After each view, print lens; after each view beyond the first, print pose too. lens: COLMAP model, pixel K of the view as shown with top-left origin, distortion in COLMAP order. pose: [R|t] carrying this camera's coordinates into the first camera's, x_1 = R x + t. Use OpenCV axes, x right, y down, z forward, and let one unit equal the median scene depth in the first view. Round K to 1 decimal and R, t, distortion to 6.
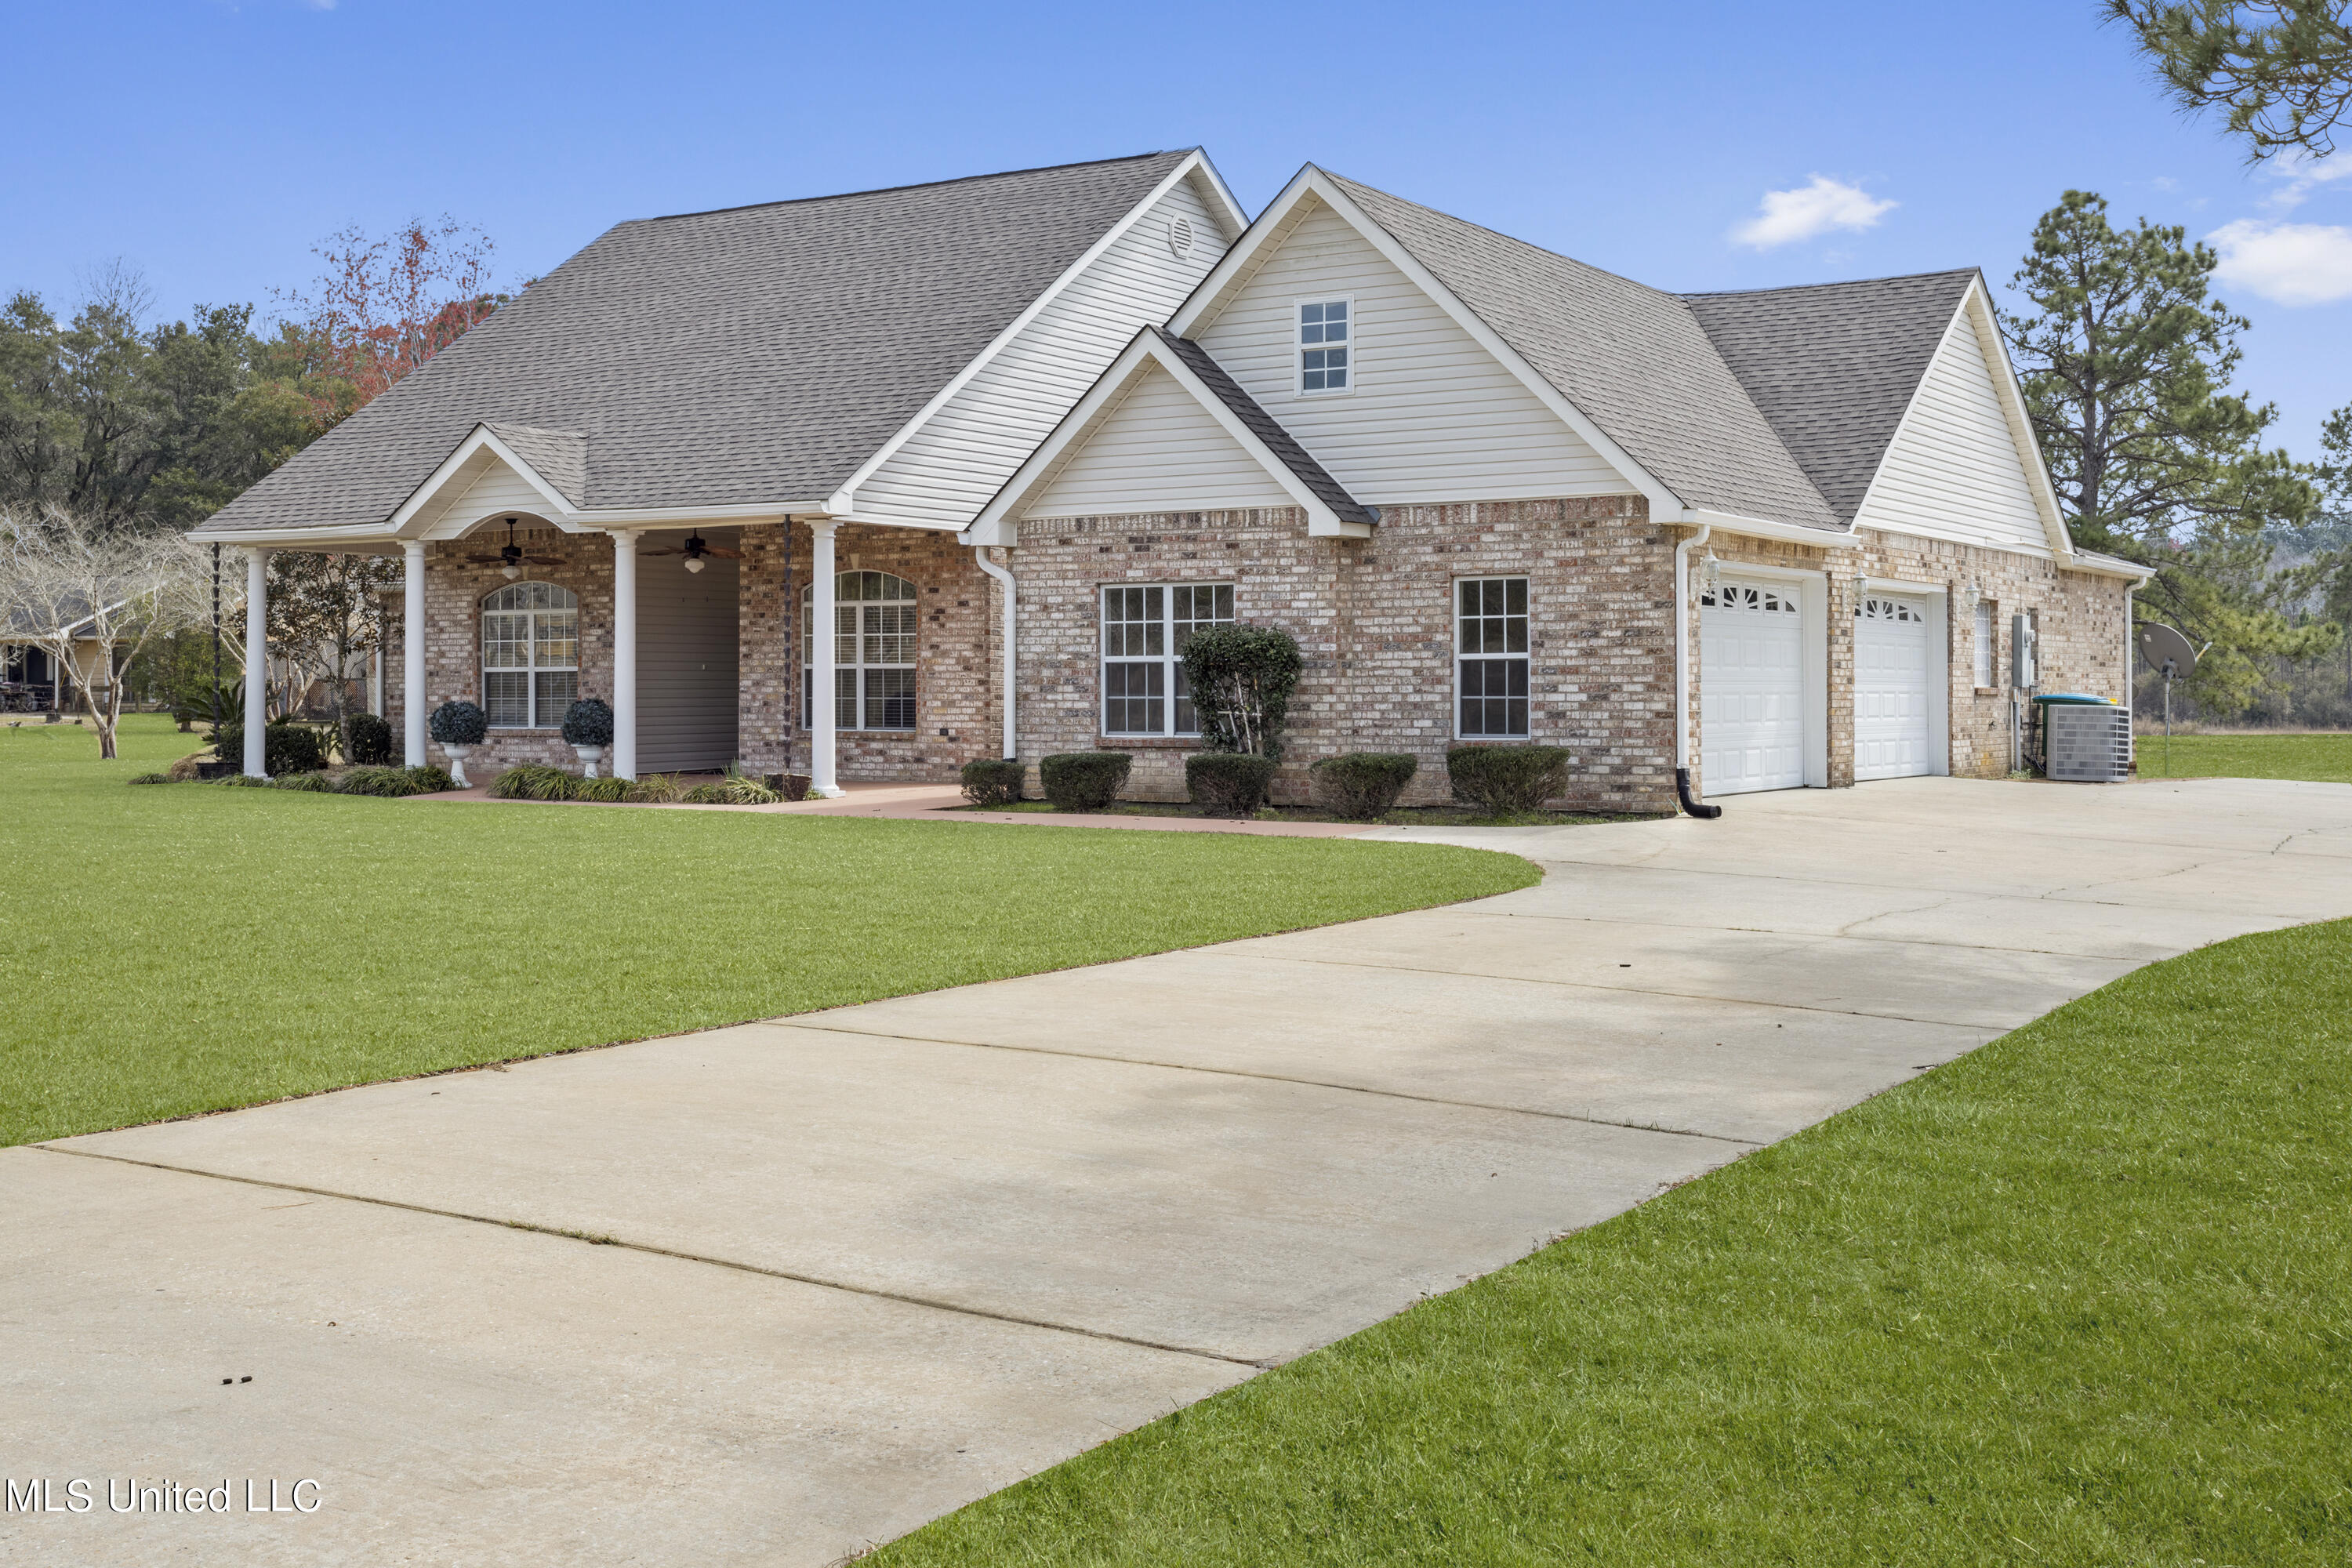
lens RADIAL K [[2616.8, 0, 1198.2], [0, 2616.8, 691.4], [0, 0, 1]] dist [-0.009118, 0.000000]
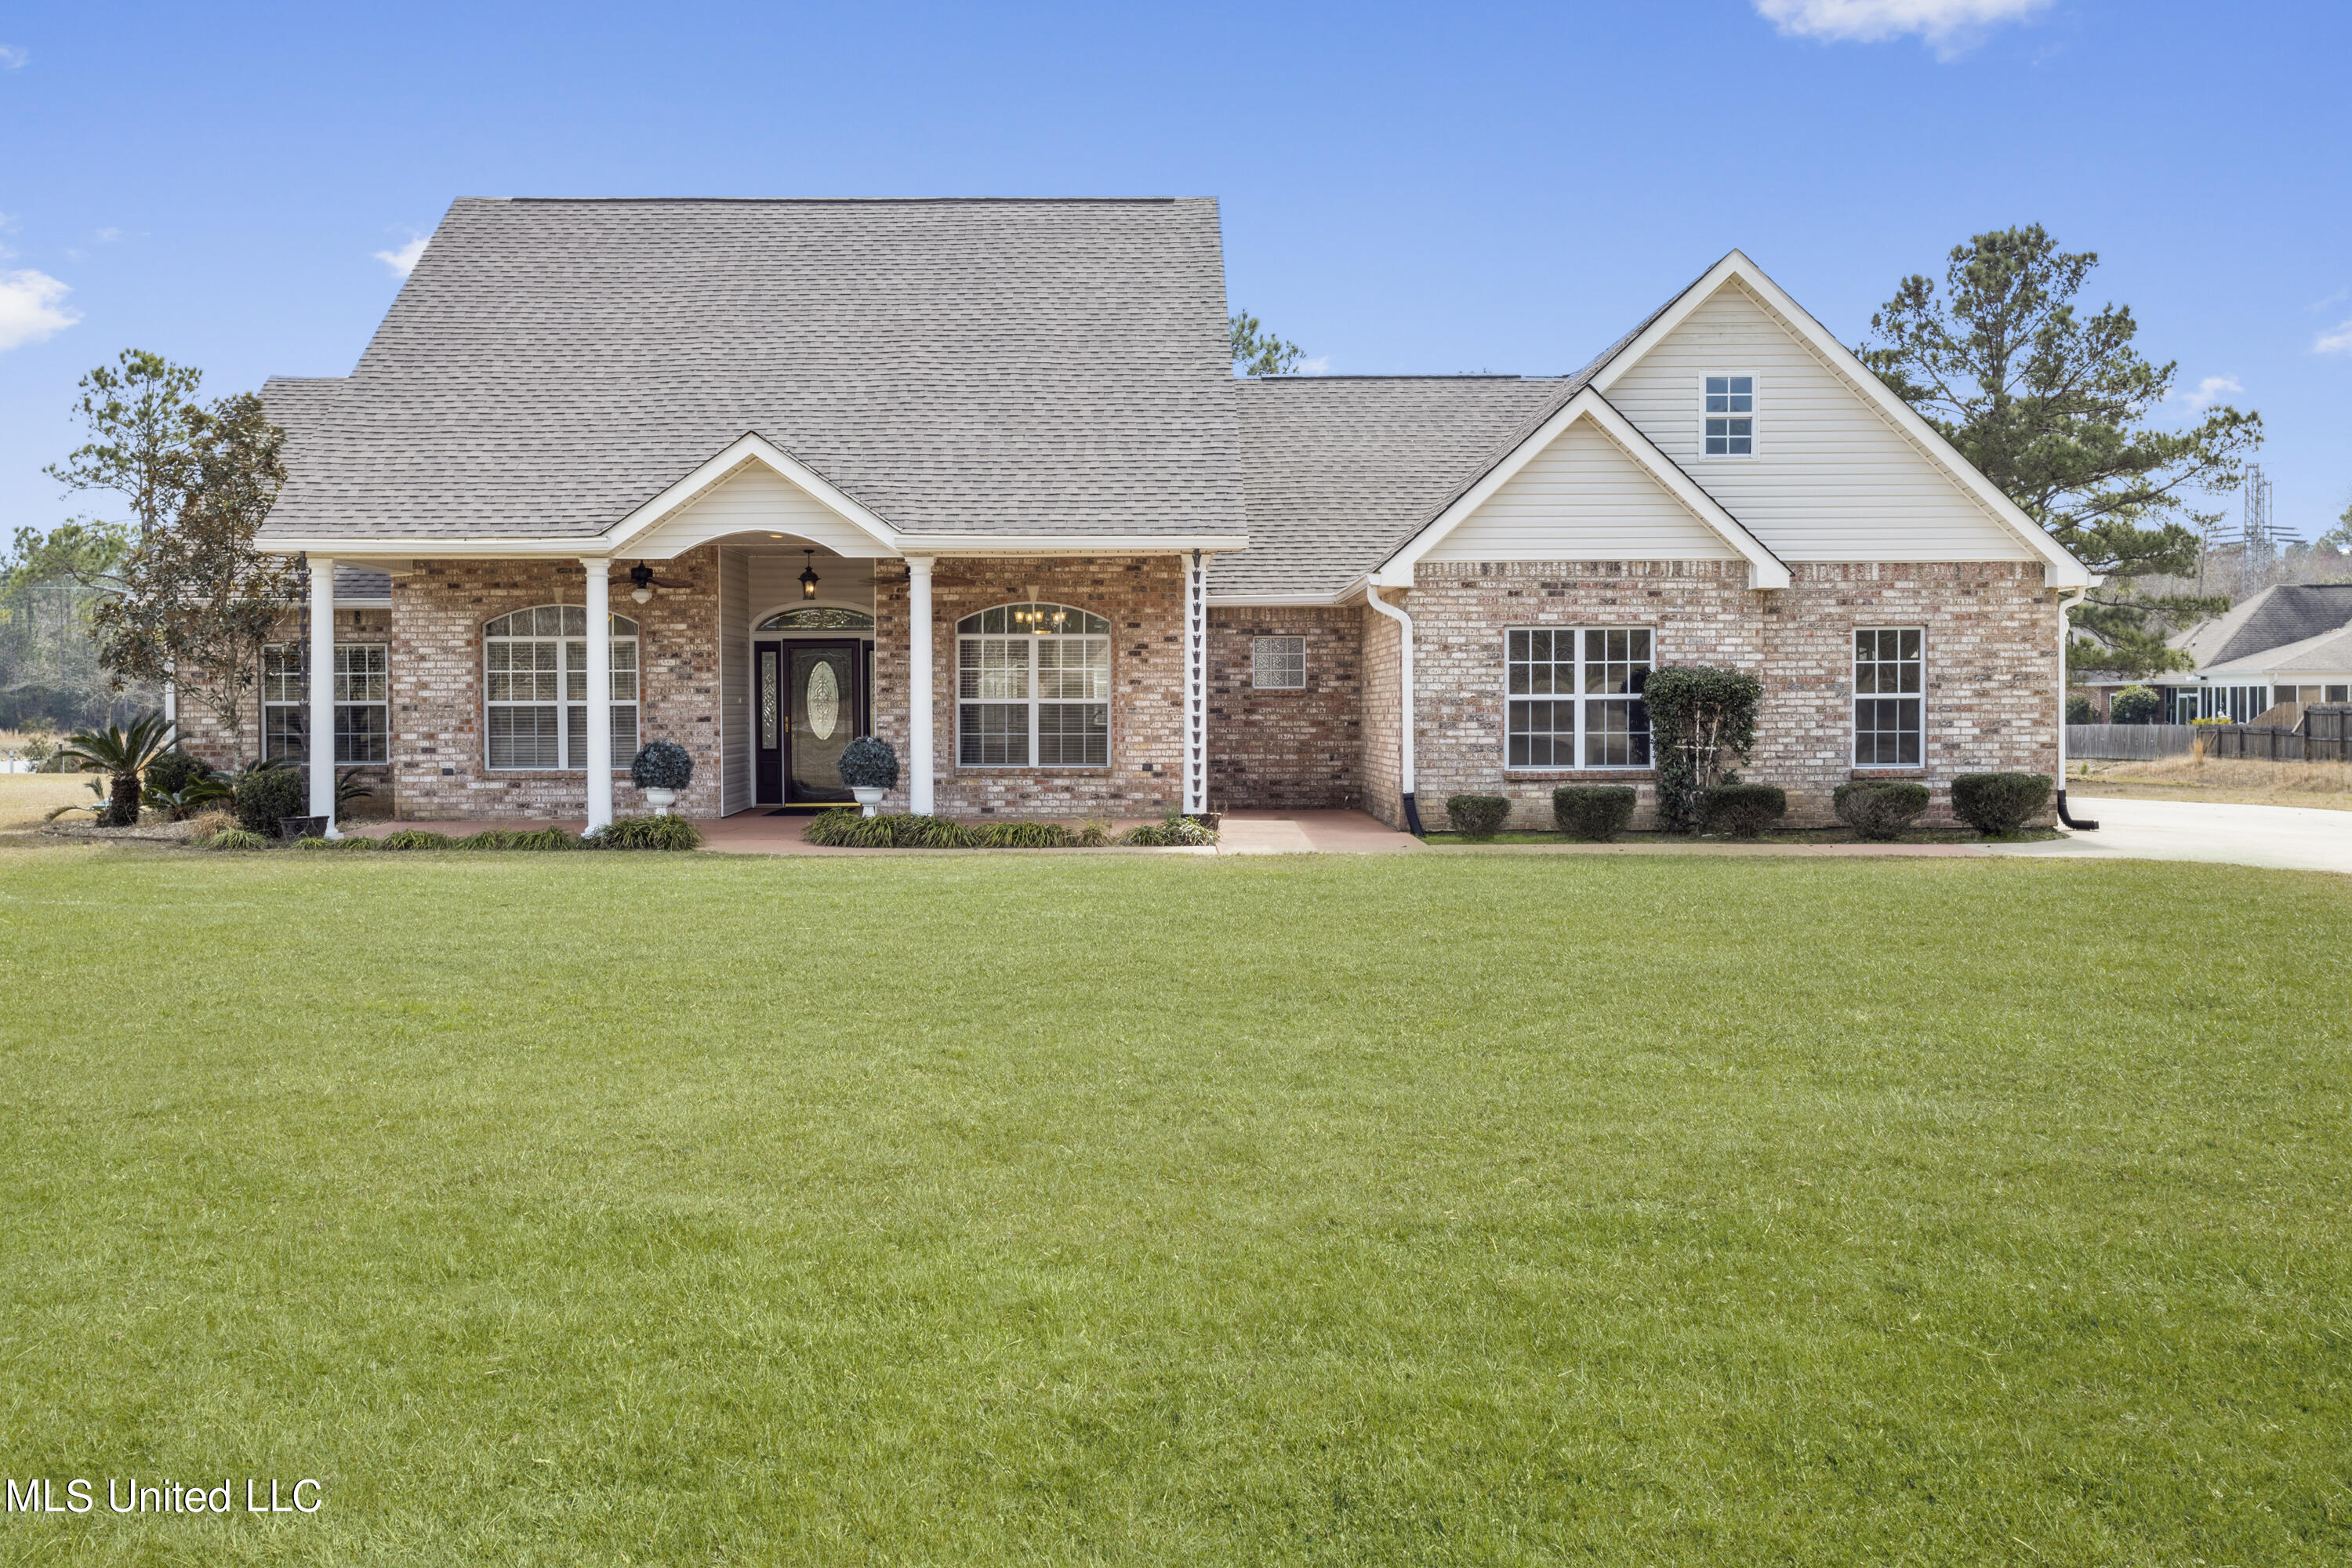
lens RADIAL K [[2493.4, 0, 1185.3], [0, 2493.4, 777.1], [0, 0, 1]] dist [-0.002876, 0.000000]
pose [[0.846218, -0.016613, 0.532578, -0.694566], [0.002269, 0.999617, 0.027577, -0.008195], [-0.532833, -0.022128, 0.845931, 0.219156]]
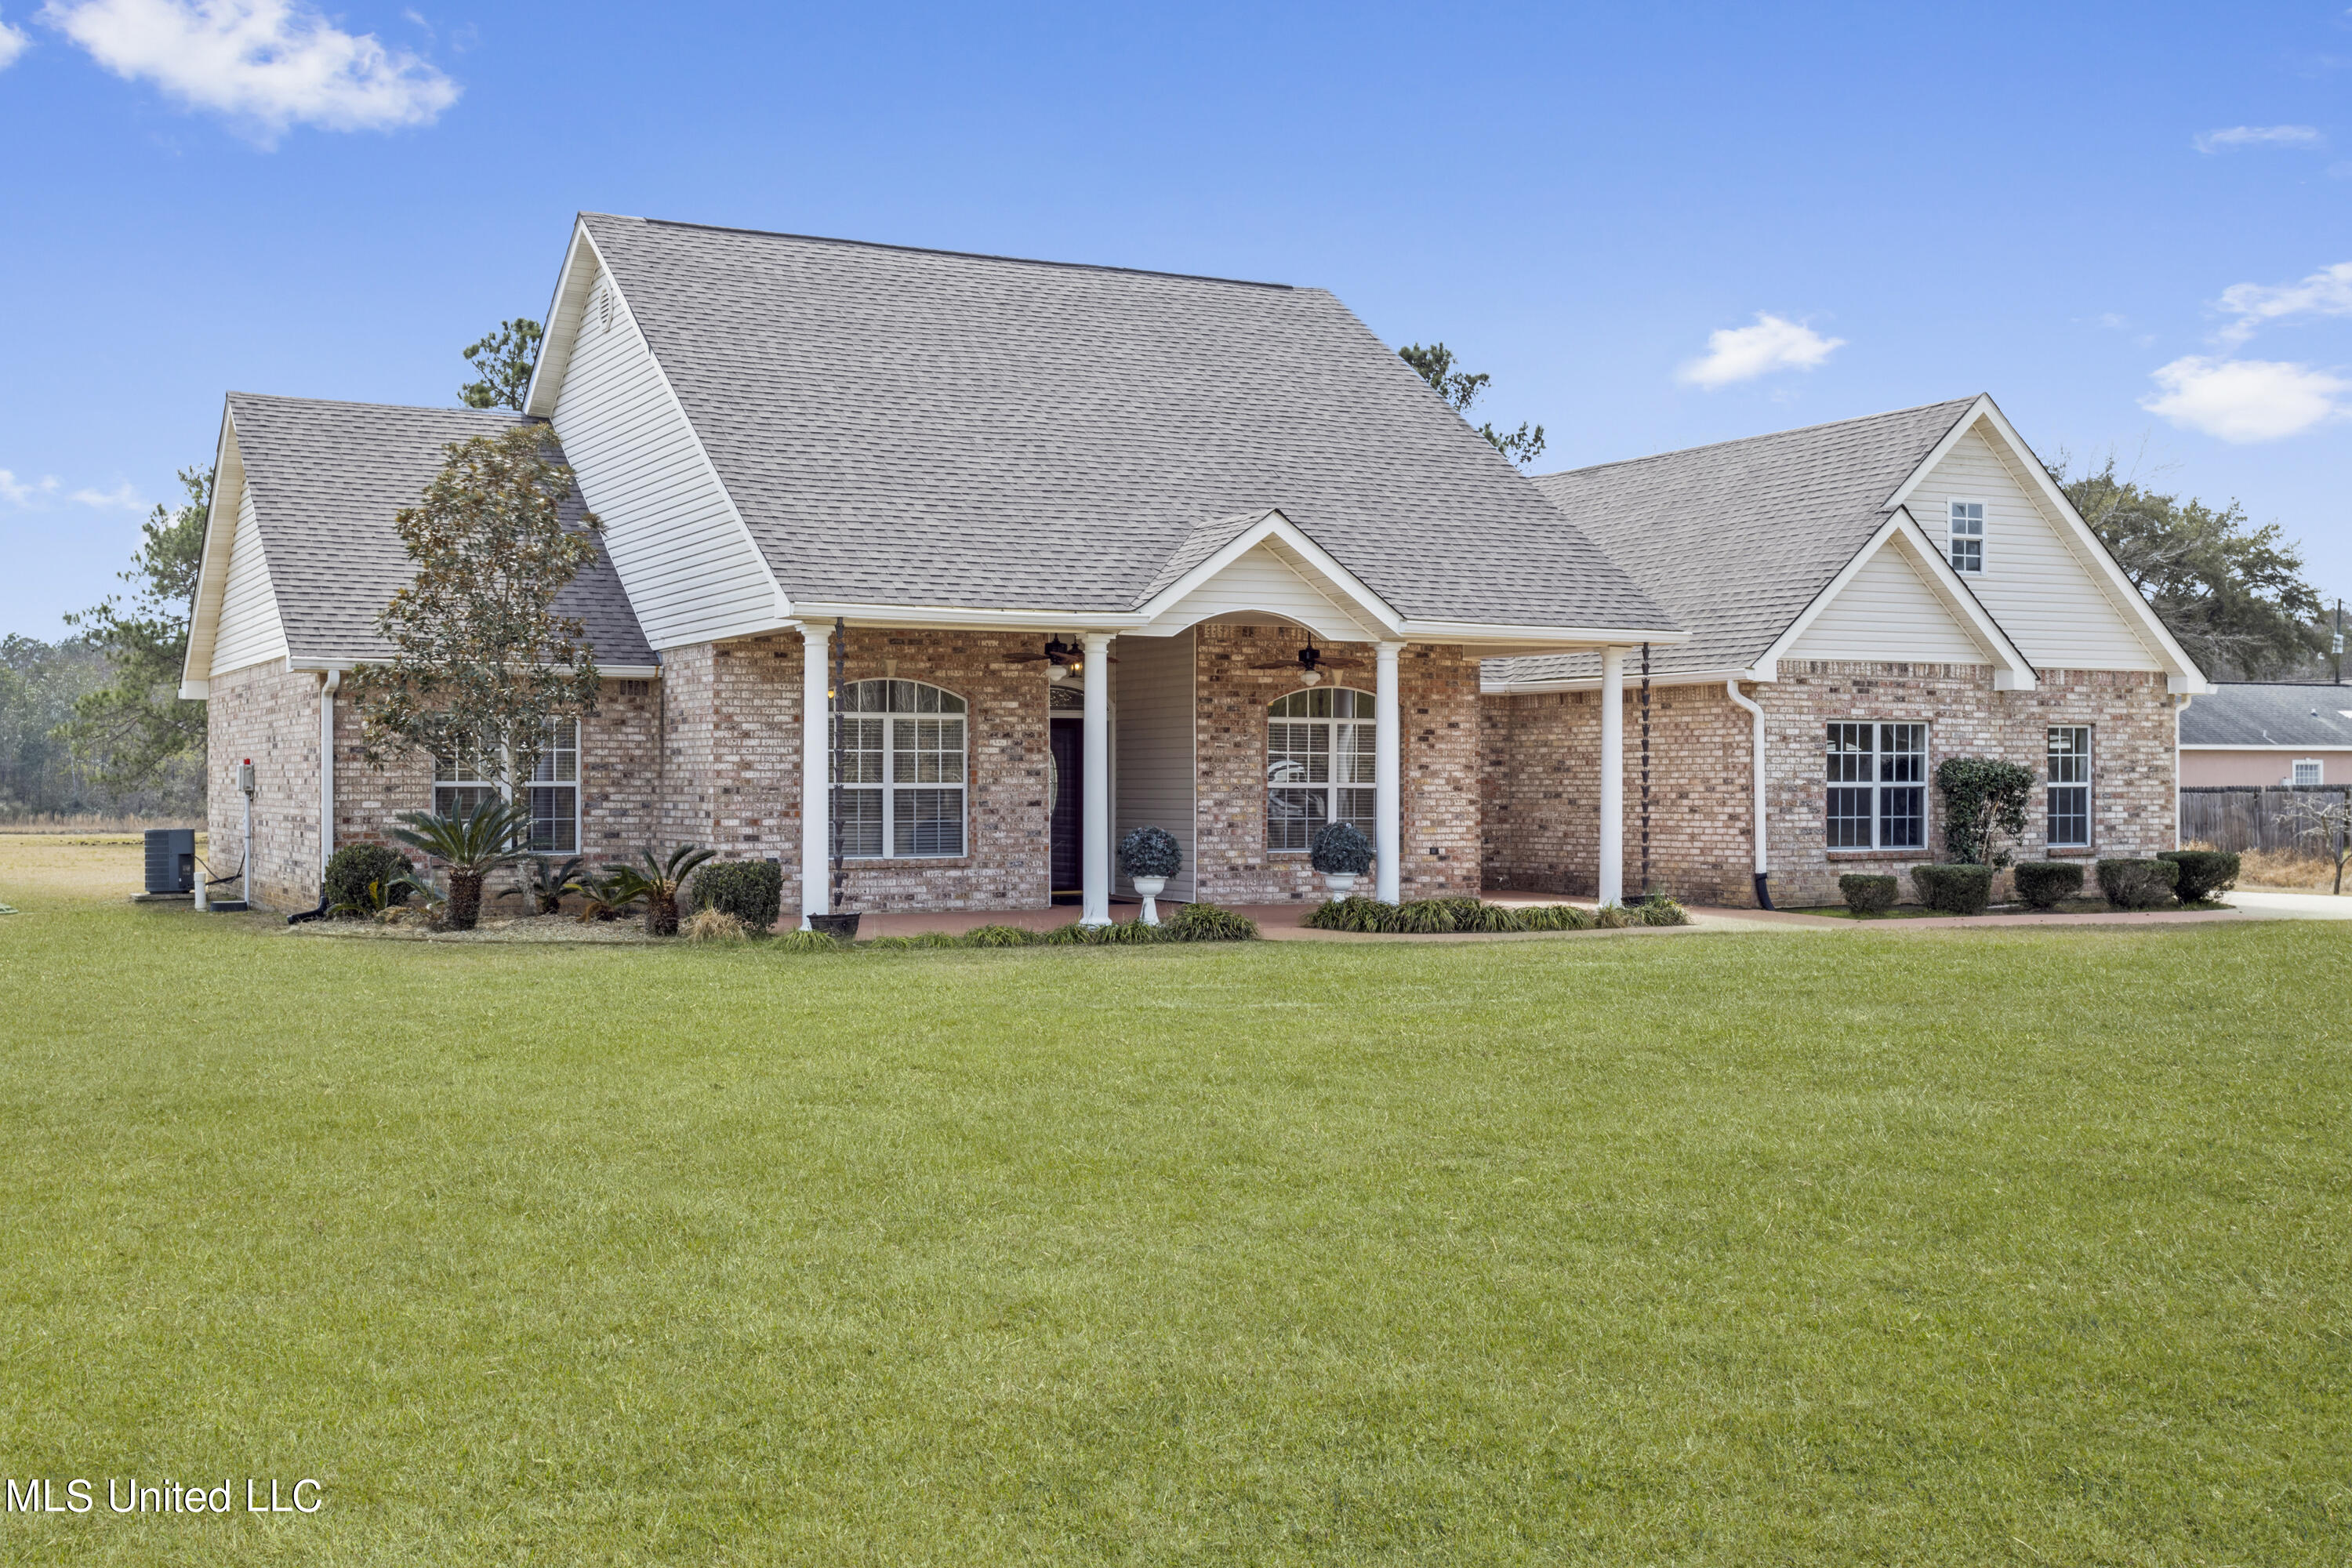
lens RADIAL K [[2616.8, 0, 1181.8], [0, 2616.8, 780.4], [0, 0, 1]] dist [-0.009118, 0.000000]
pose [[0.518687, 0.002923, 0.854959, -1.192111], [-0.001767, 0.999996, -0.002347, -0.011005], [-0.854962, -0.000294, 0.518690, 0.653317]]
